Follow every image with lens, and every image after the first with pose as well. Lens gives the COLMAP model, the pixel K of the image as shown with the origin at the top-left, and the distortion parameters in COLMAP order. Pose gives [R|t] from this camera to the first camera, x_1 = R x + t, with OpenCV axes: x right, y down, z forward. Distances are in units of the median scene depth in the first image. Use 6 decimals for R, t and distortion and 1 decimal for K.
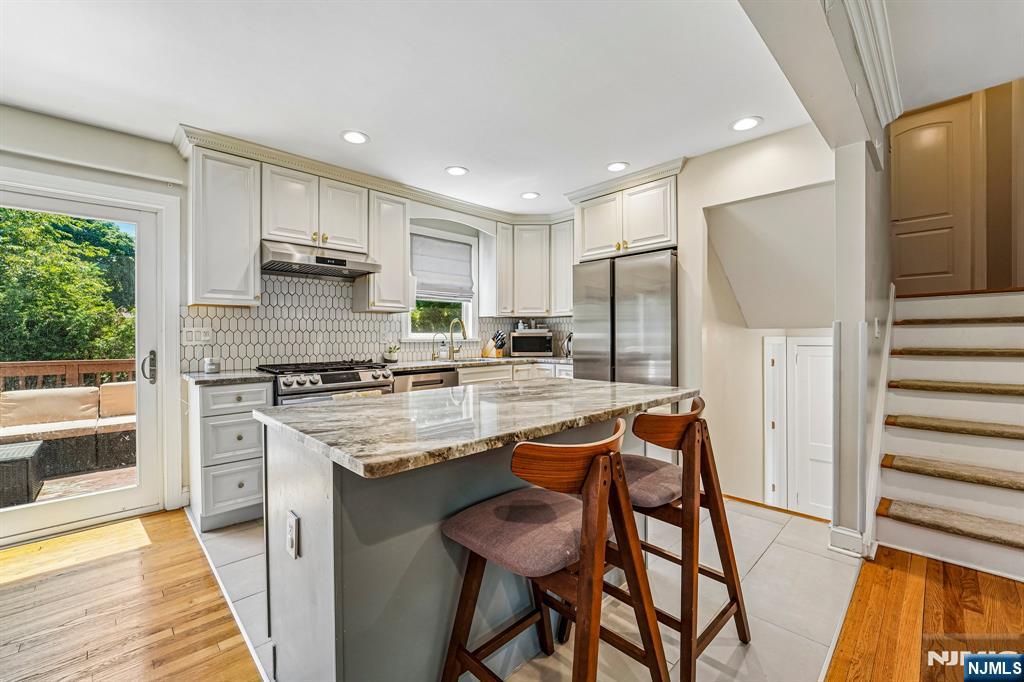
lens RADIAL K [[419.0, 0, 513.9], [0, 419.0, 337.0], [0, 0, 1]] dist [-0.013560, 0.000239]
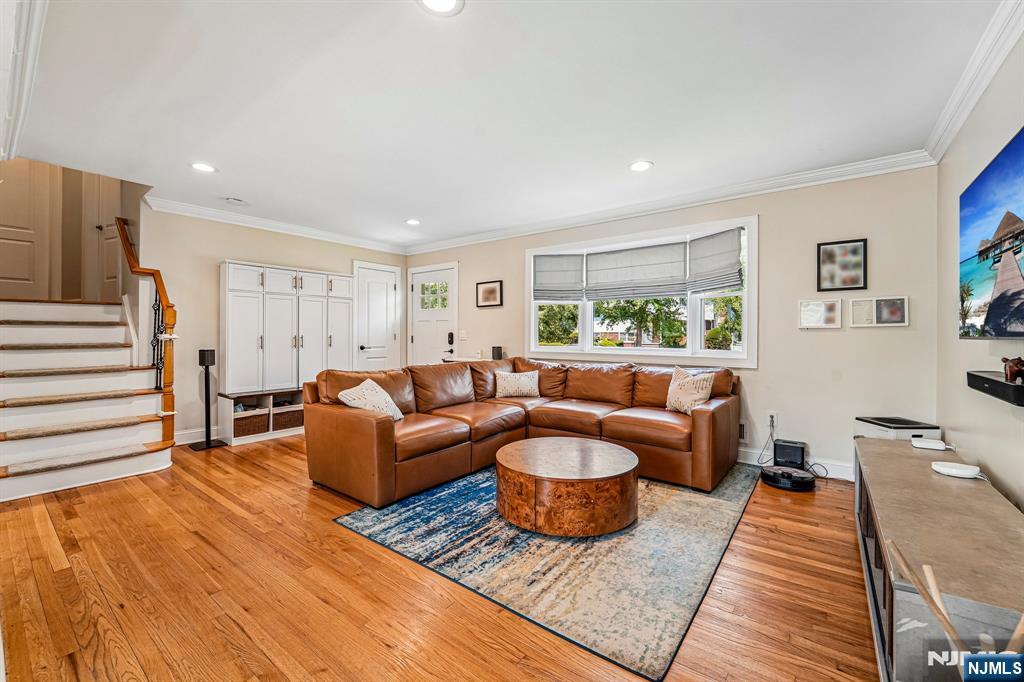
lens RADIAL K [[414.2, 0, 515.7], [0, 414.2, 337.6], [0, 0, 1]] dist [-0.000573, -0.009638]
pose [[-0.143256, -0.004974, 0.989673, -0.401159], [0.000267, 0.999987, 0.005065, 0.000610], [-0.989686, 0.000990, -0.143253, -0.269714]]
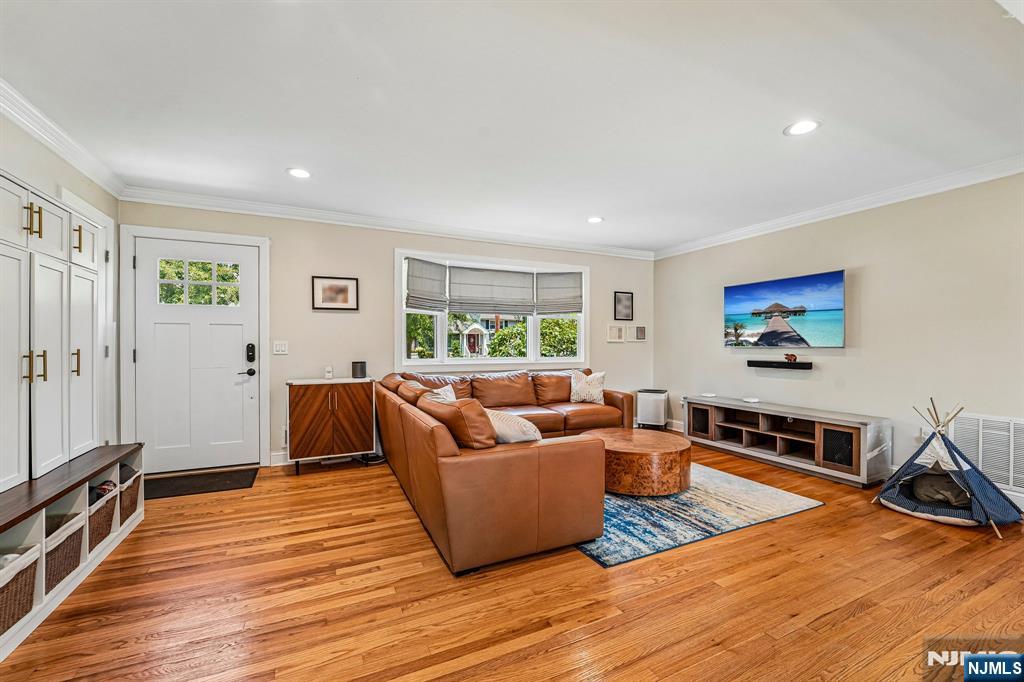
lens RADIAL K [[419.5, 0, 512.9], [0, 419.5, 338.7], [0, 0, 1]] dist [-0.005843, -0.000595]
pose [[-0.944286, 0.009116, 0.329000, 0.383416], [0.004087, 0.999864, -0.015976, -0.004326], [-0.329101, -0.013741, -0.944195, 0.700348]]
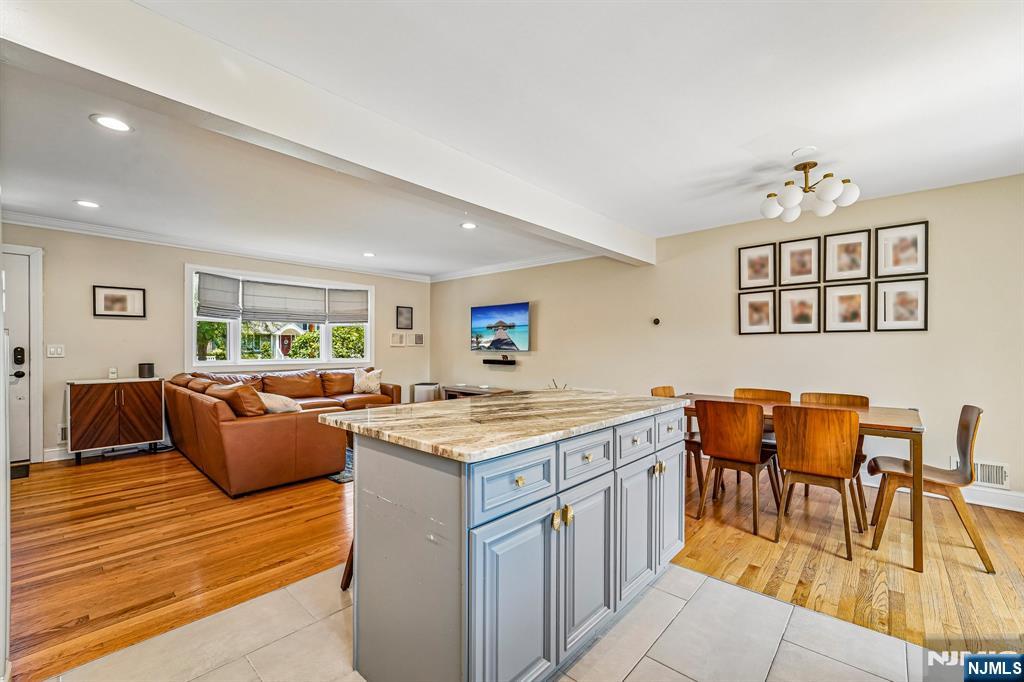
lens RADIAL K [[419.5, 0, 512.9], [0, 419.5, 338.7], [0, 0, 1]] dist [-0.005843, -0.000595]
pose [[-0.998214, 0.001341, -0.059730, 0.055424], [0.002510, 0.999807, -0.019500, -0.011171], [0.059692, -0.019615, -0.998024, 1.185519]]
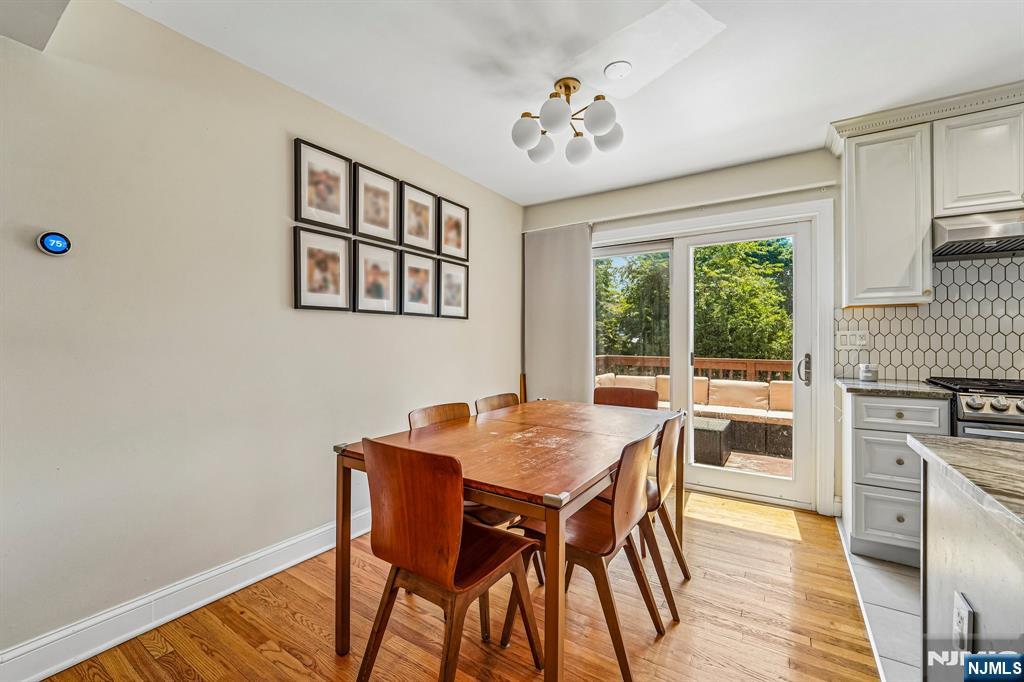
lens RADIAL K [[419.0, 0, 513.9], [0, 419.0, 337.0], [0, 0, 1]] dist [-0.013560, 0.000239]
pose [[0.216859, -0.002775, -0.976199, -0.012428], [-0.006480, 0.999970, -0.004283, -0.000174], [0.976182, 0.007255, 0.216834, 0.050392]]
